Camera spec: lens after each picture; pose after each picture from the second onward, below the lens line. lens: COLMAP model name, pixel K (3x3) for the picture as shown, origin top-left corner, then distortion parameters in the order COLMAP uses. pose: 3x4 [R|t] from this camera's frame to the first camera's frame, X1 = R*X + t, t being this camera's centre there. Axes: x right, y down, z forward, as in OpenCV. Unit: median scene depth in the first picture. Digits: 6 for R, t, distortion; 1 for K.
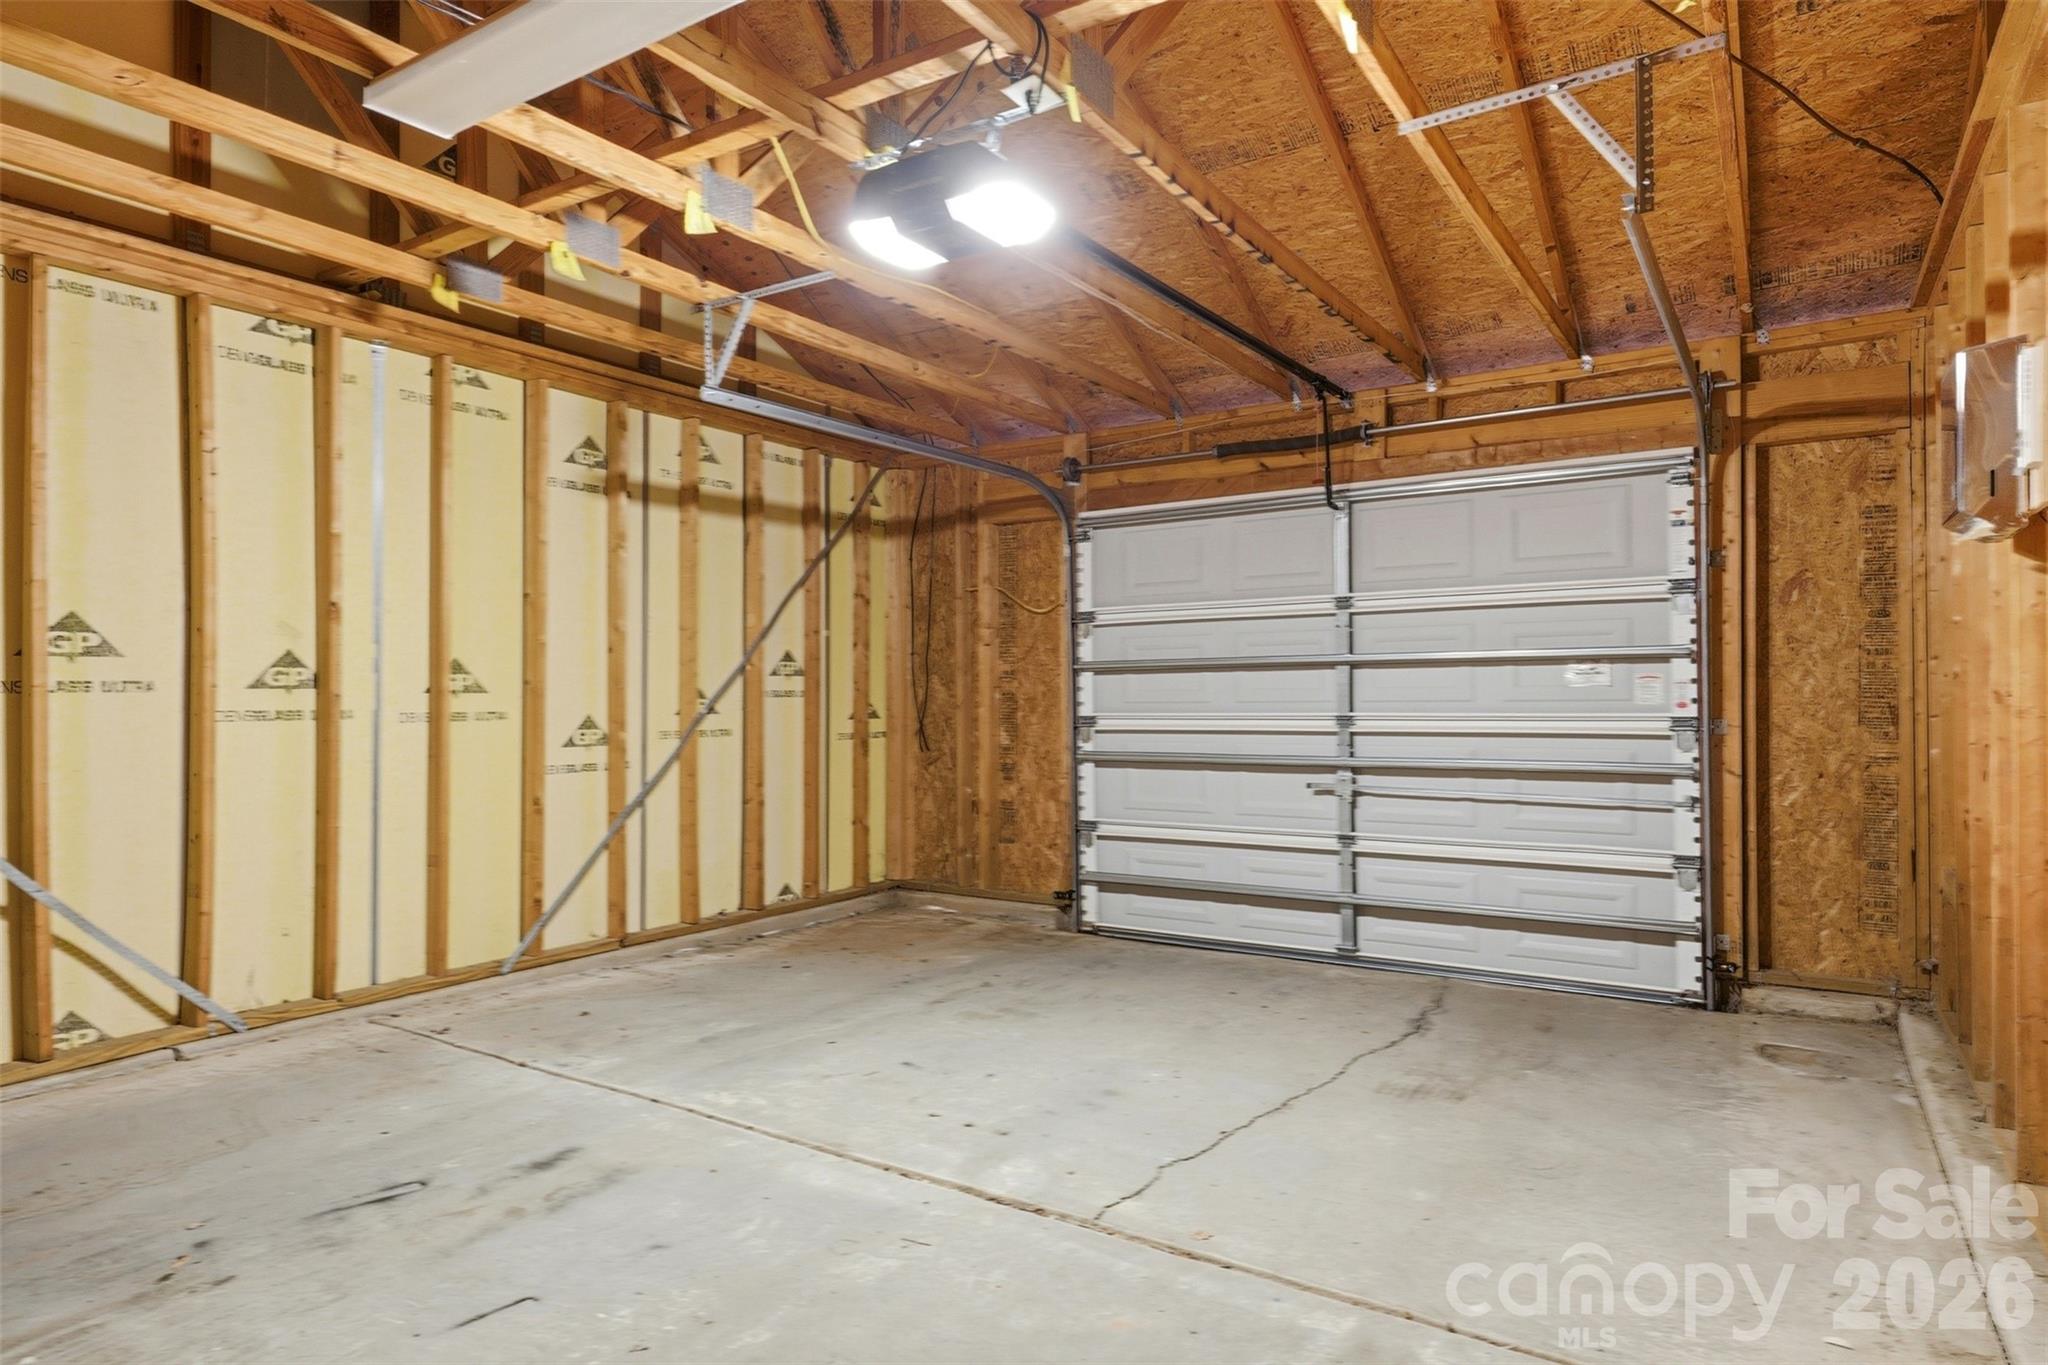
lens RADIAL K [[1173.6, 0, 1024.4], [0, 1173.6, 683.2], [0, 0, 1]] dist [0.000812, -0.000055]
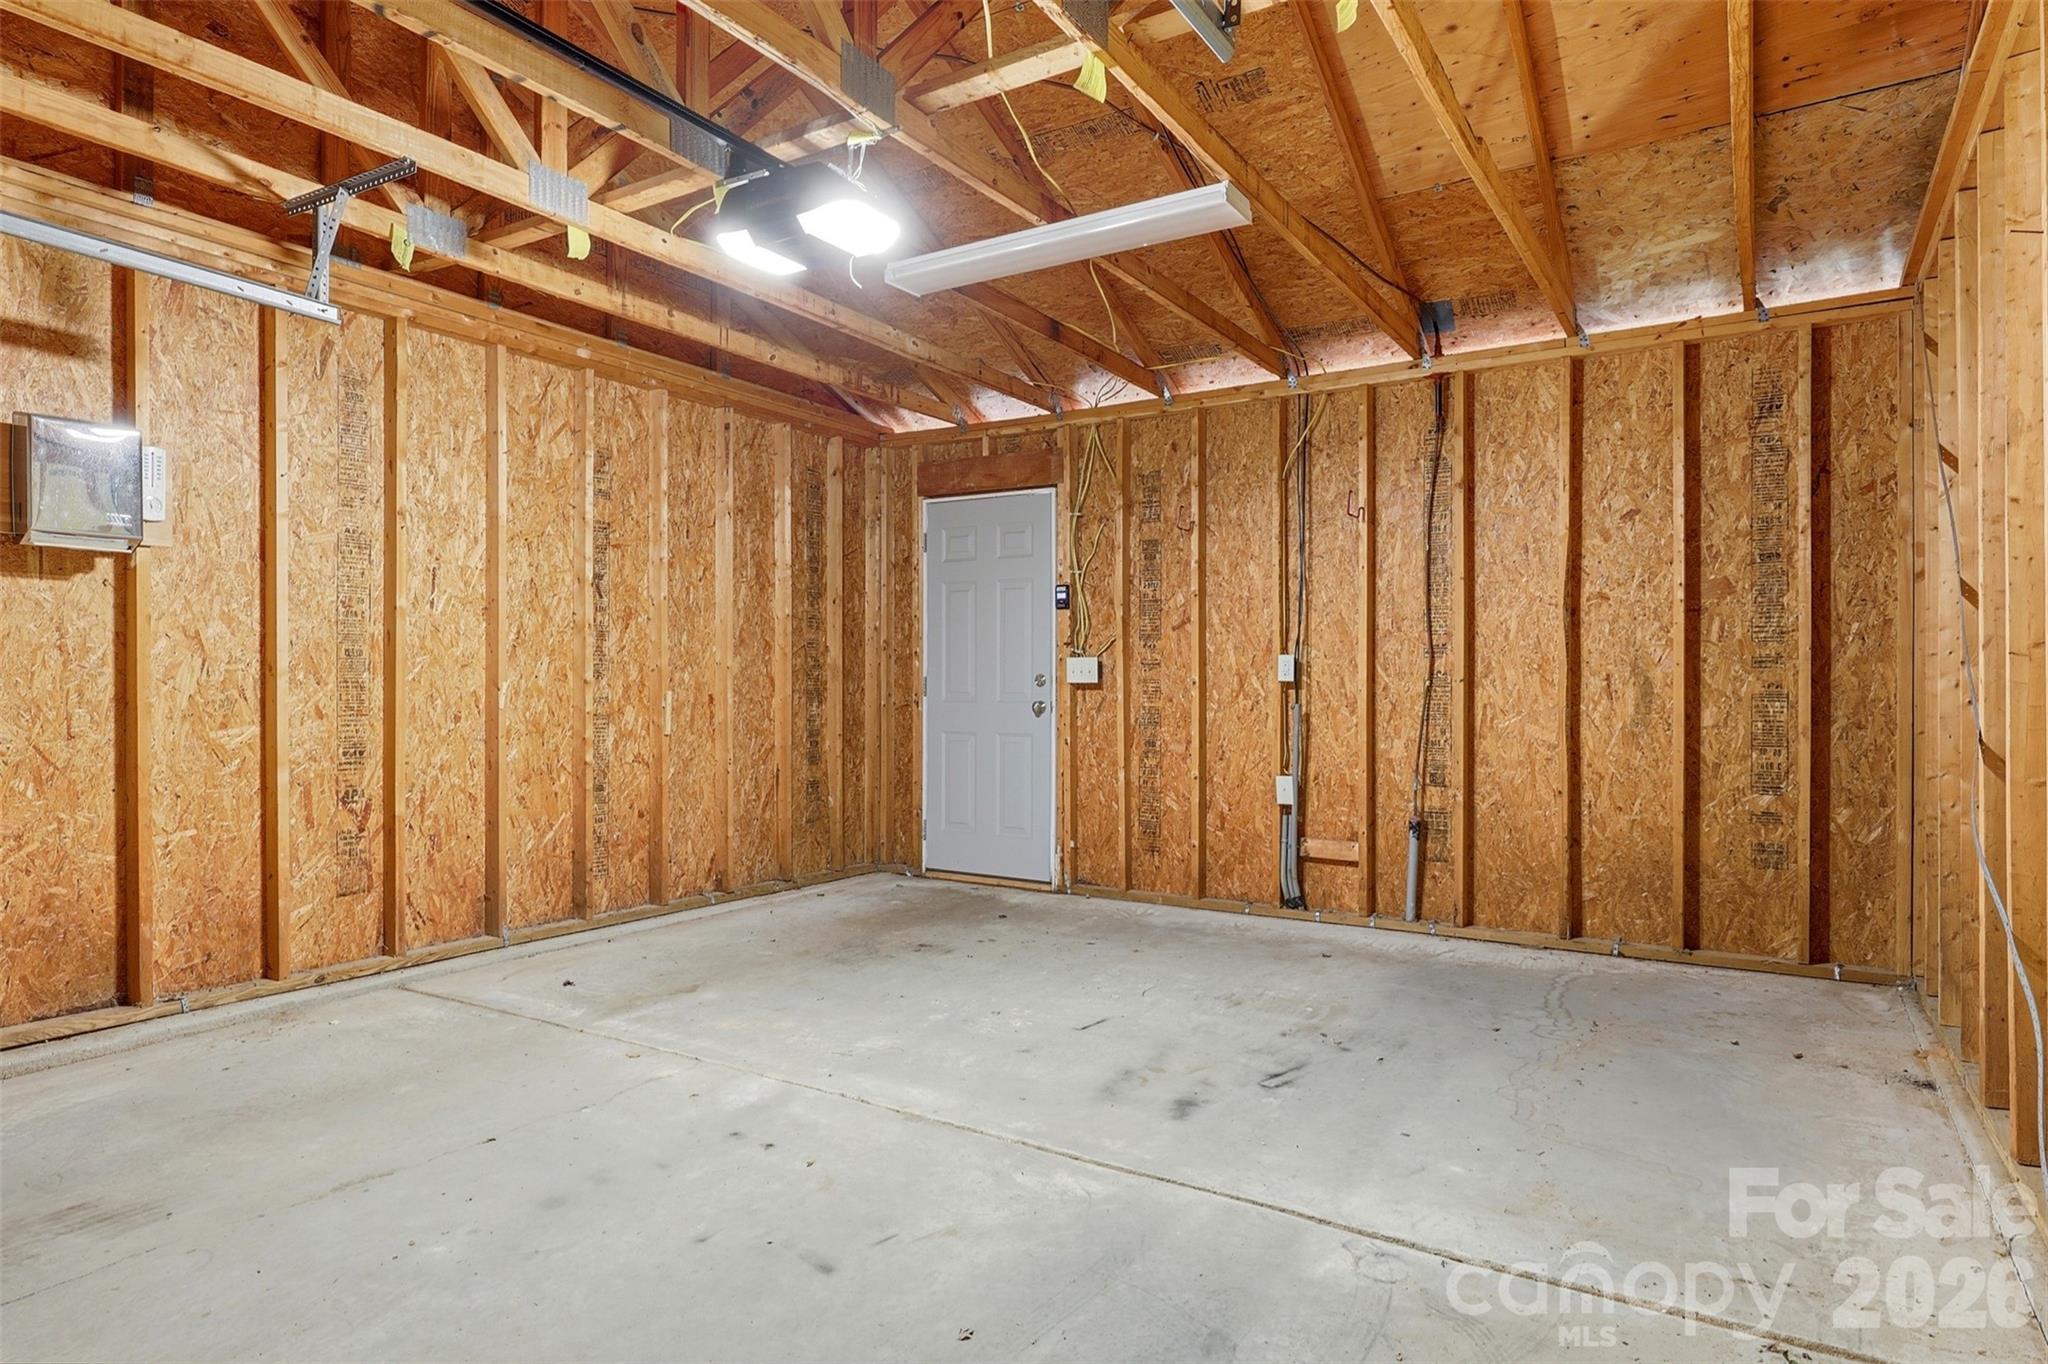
lens RADIAL K [[1173.6, 0, 1023.7], [0, 1173.6, 681.9], [0, 0, 1]] dist [0.000812, -0.000055]
pose [[-0.999910, -0.001033, -0.013383, -0.252182], [-0.000967, 0.999987, -0.004929, 0.034594], [0.013387, -0.004916, -0.999898, 2.095884]]
